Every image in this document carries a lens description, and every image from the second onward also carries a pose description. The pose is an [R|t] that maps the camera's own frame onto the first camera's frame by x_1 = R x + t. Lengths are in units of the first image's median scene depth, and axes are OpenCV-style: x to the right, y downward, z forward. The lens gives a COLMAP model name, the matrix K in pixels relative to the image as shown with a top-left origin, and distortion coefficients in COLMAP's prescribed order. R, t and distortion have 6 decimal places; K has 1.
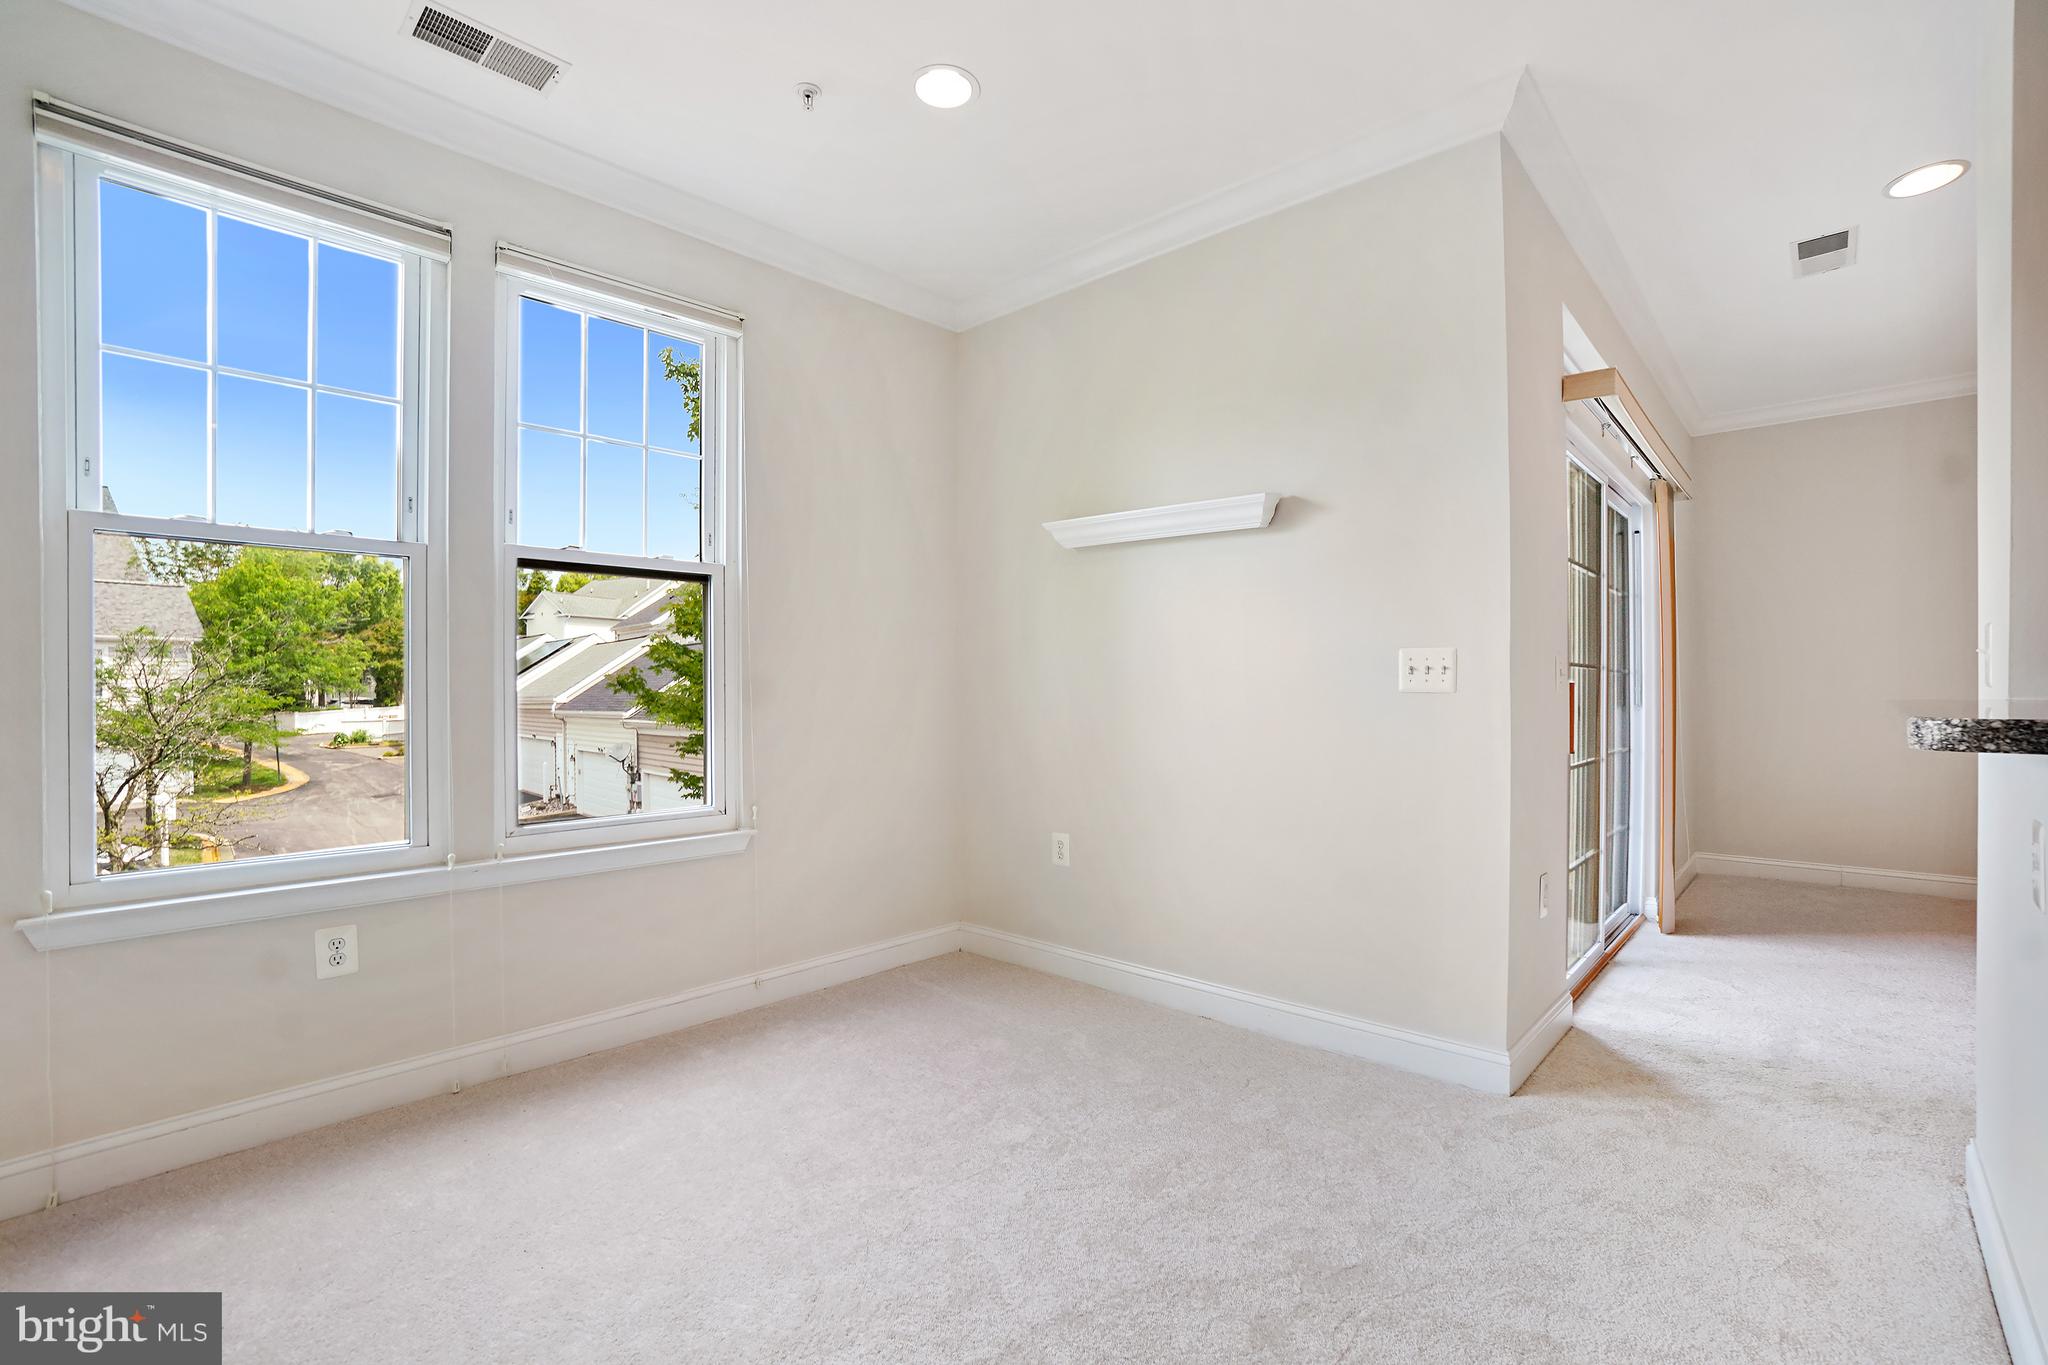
lens RADIAL K [[892.3, 0, 1036.9], [0, 892.3, 693.0], [0, 0, 1]] dist [0.001790, -0.000369]
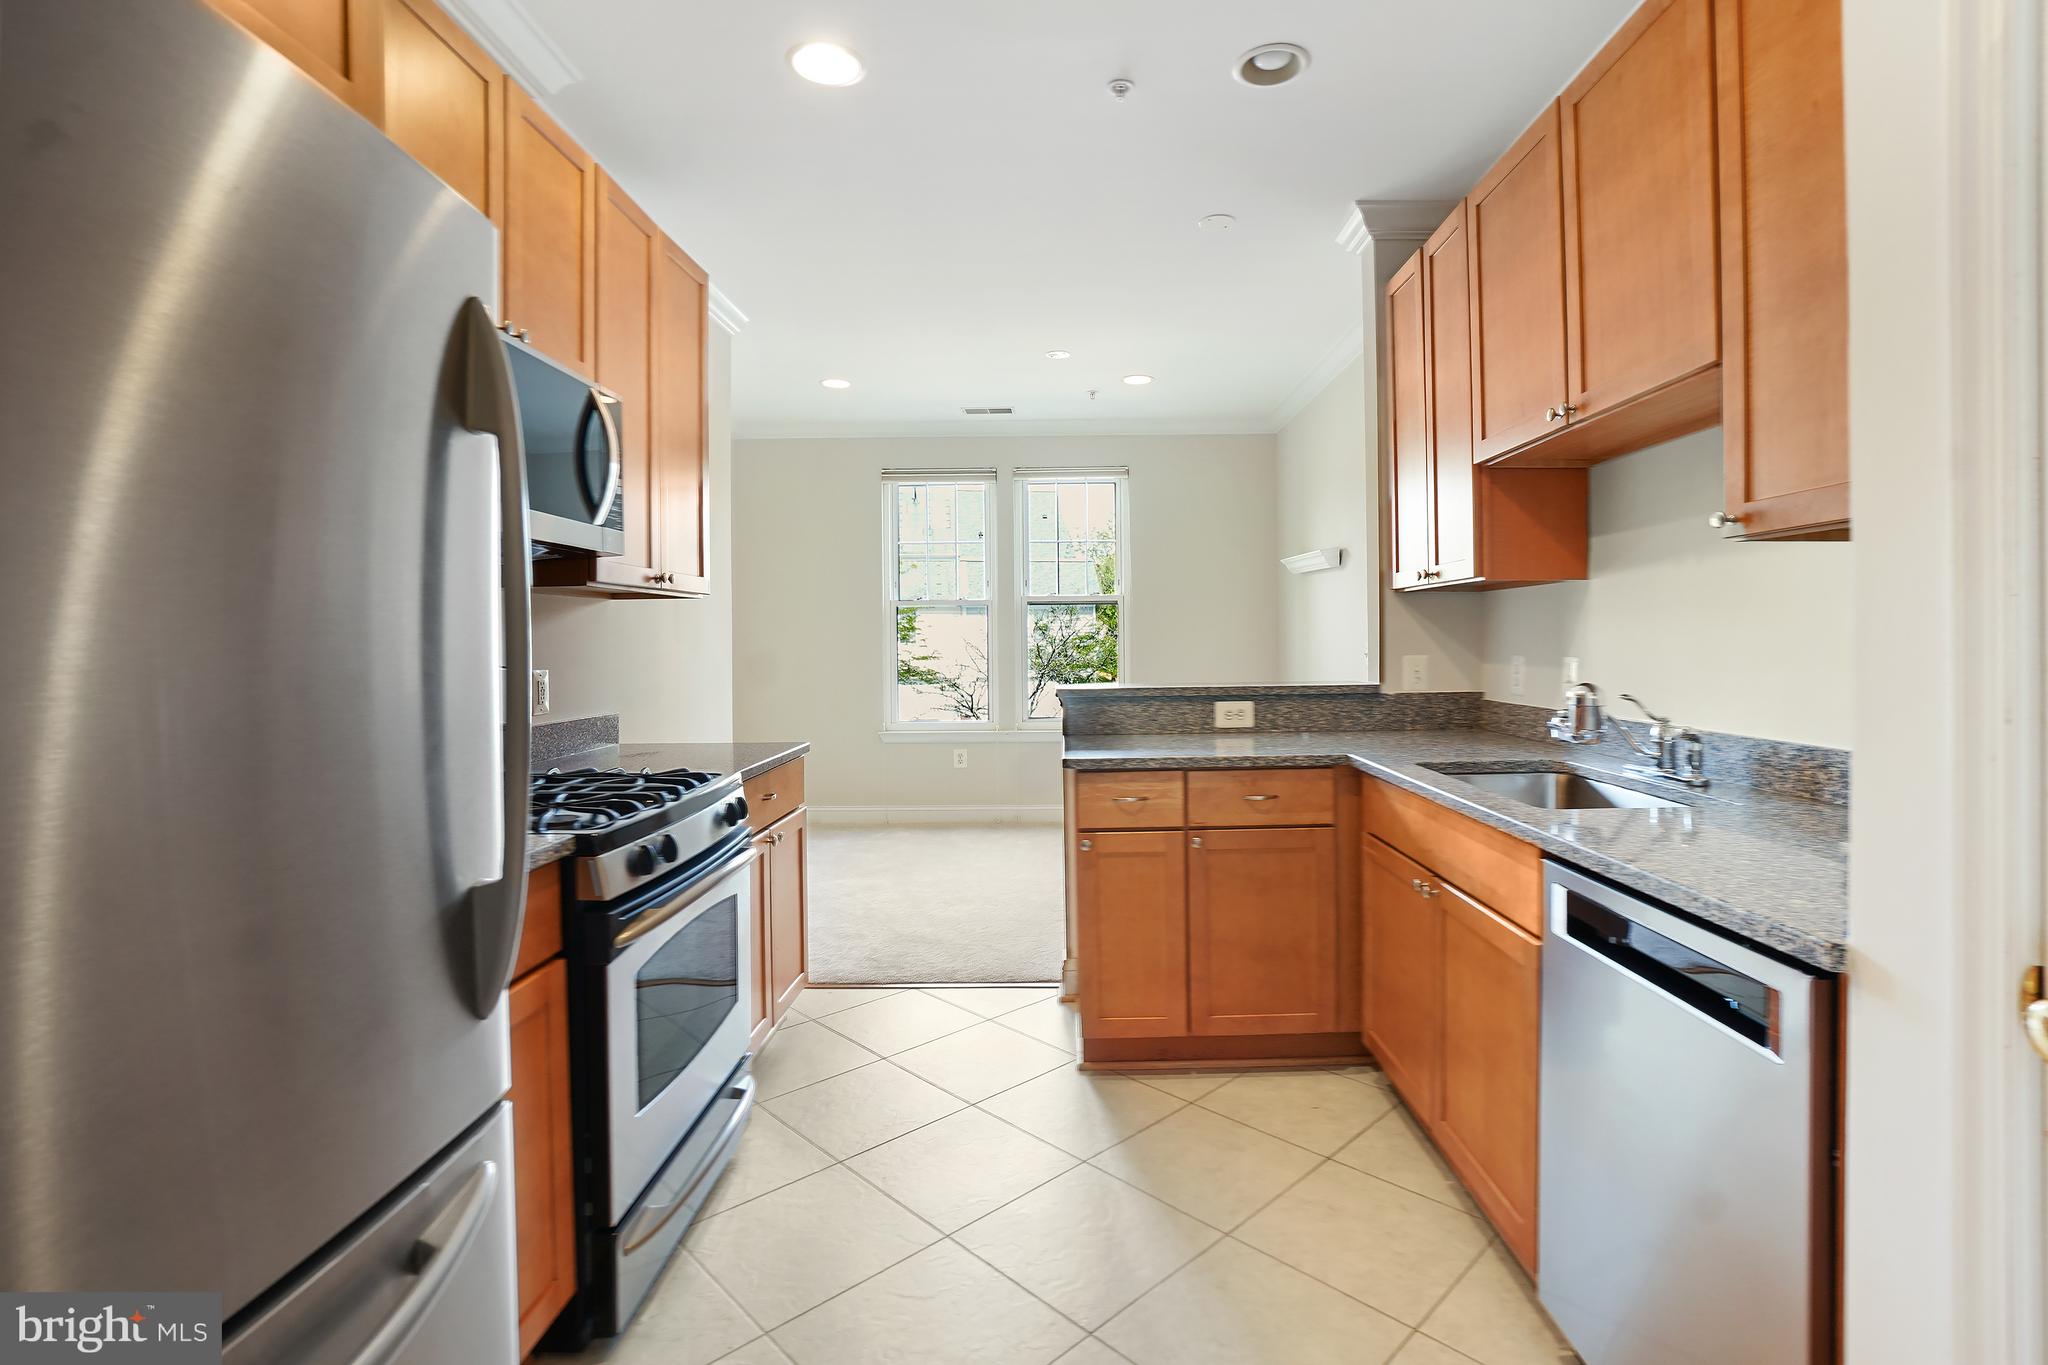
lens RADIAL K [[972.1, 0, 1063.9], [0, 972.1, 639.1], [0, 0, 1]] dist [-0.050187, 0.030149]
pose [[0.683020, 0.001997, -0.730397, 1.416936], [0.000337, 0.999995, 0.003050, -0.067606], [0.730399, -0.002329, 0.683016, -0.685539]]
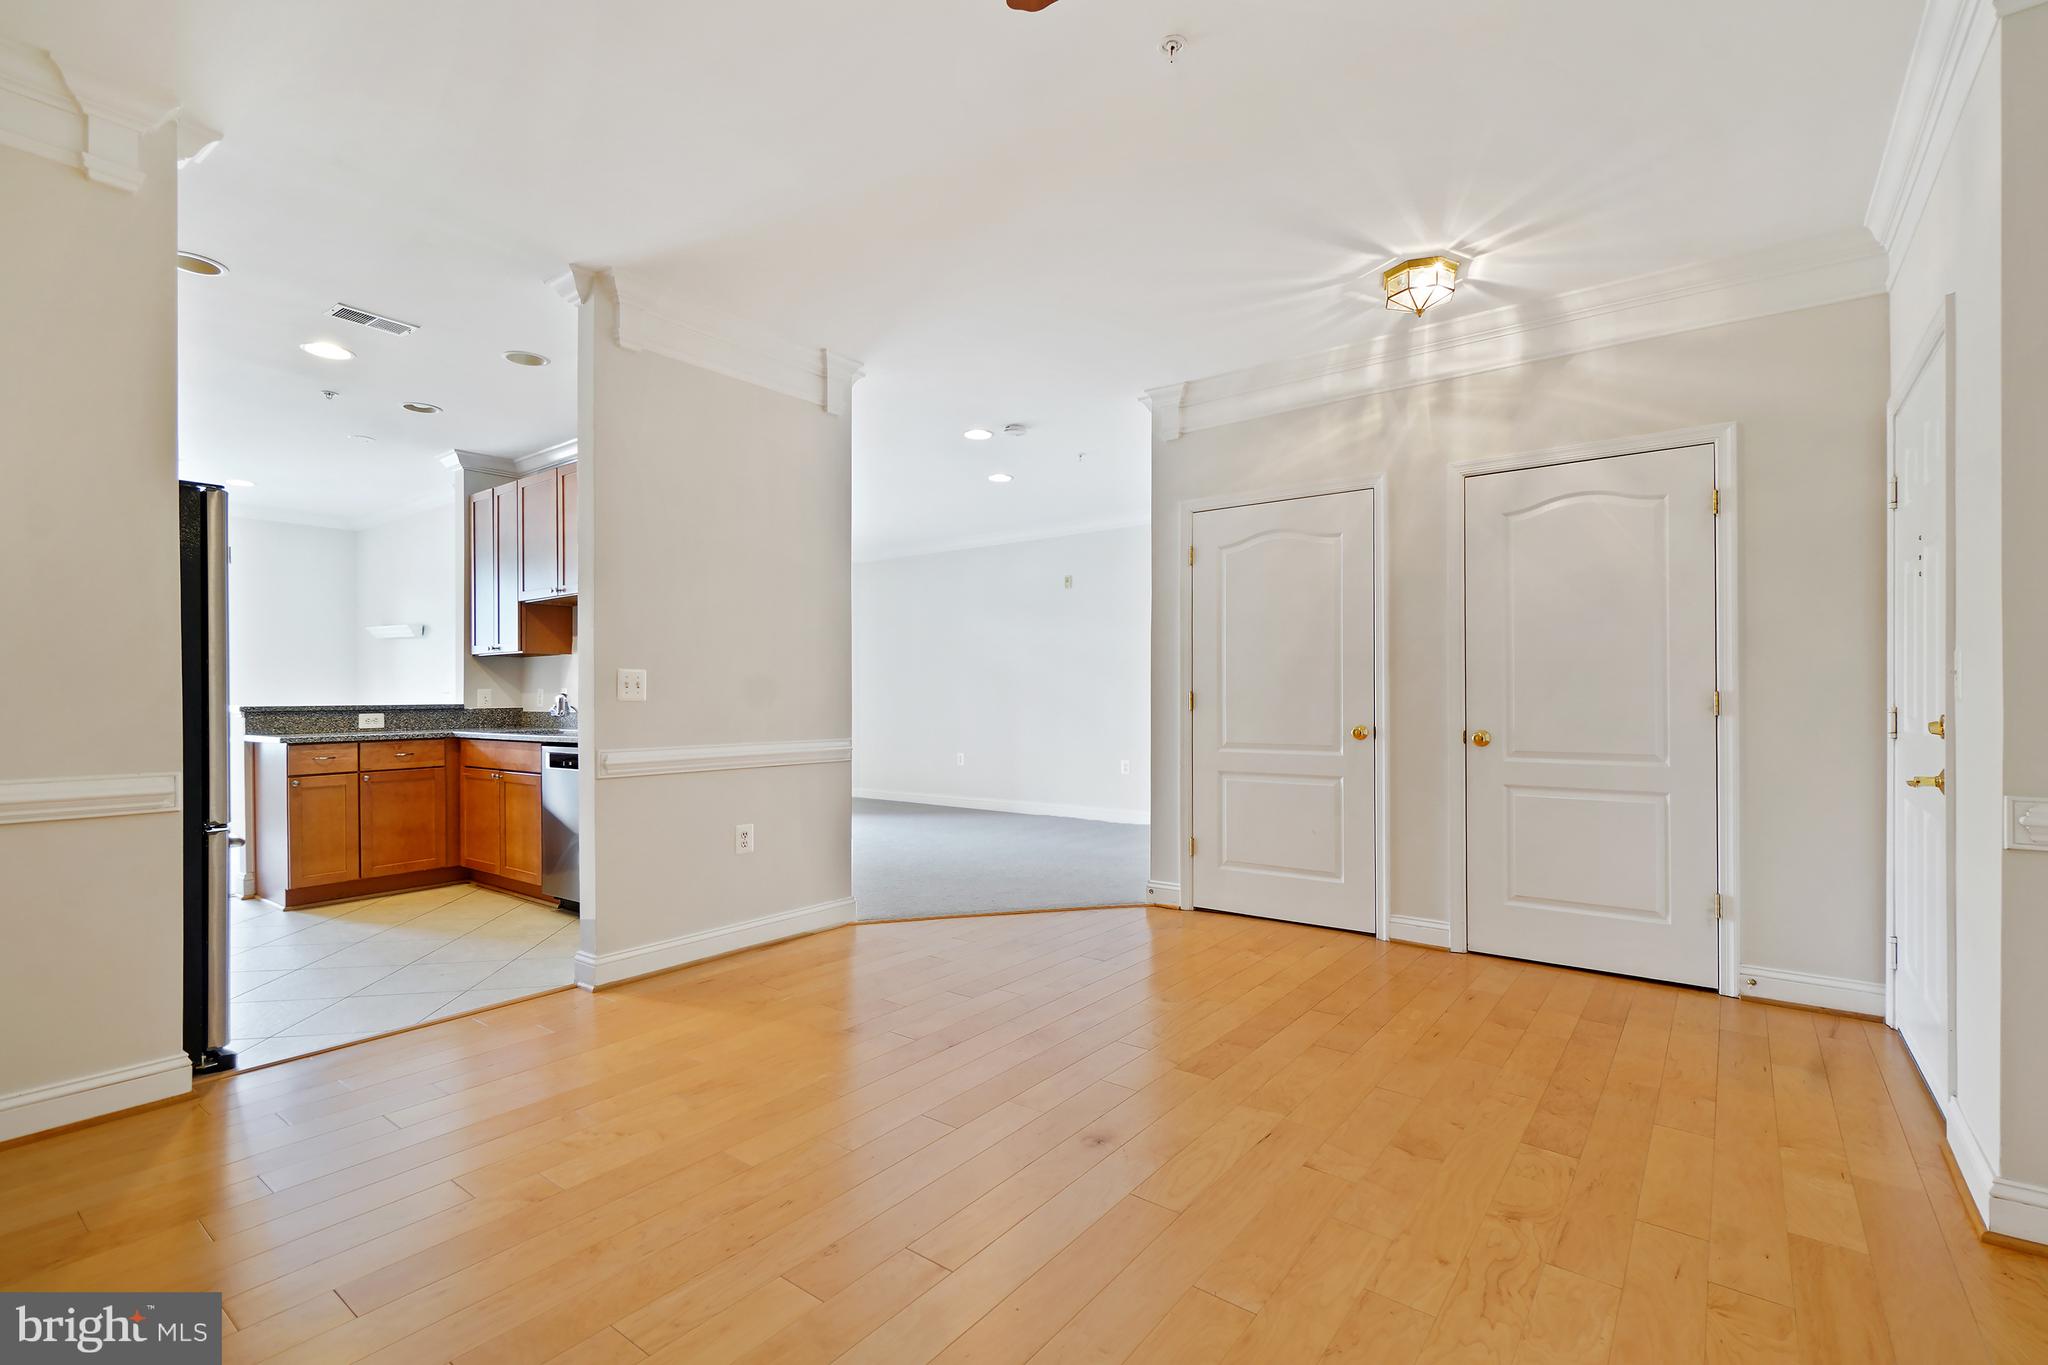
lens RADIAL K [[892.3, 0, 1036.9], [0, 892.3, 693.0], [0, 0, 1]] dist [0.001790, -0.000369]
pose [[0.993730, 0.005435, 0.111671, 1.974321], [-0.004202, 0.999928, -0.011275, -0.009272], [-0.111724, 0.010735, 0.993681, -1.956978]]
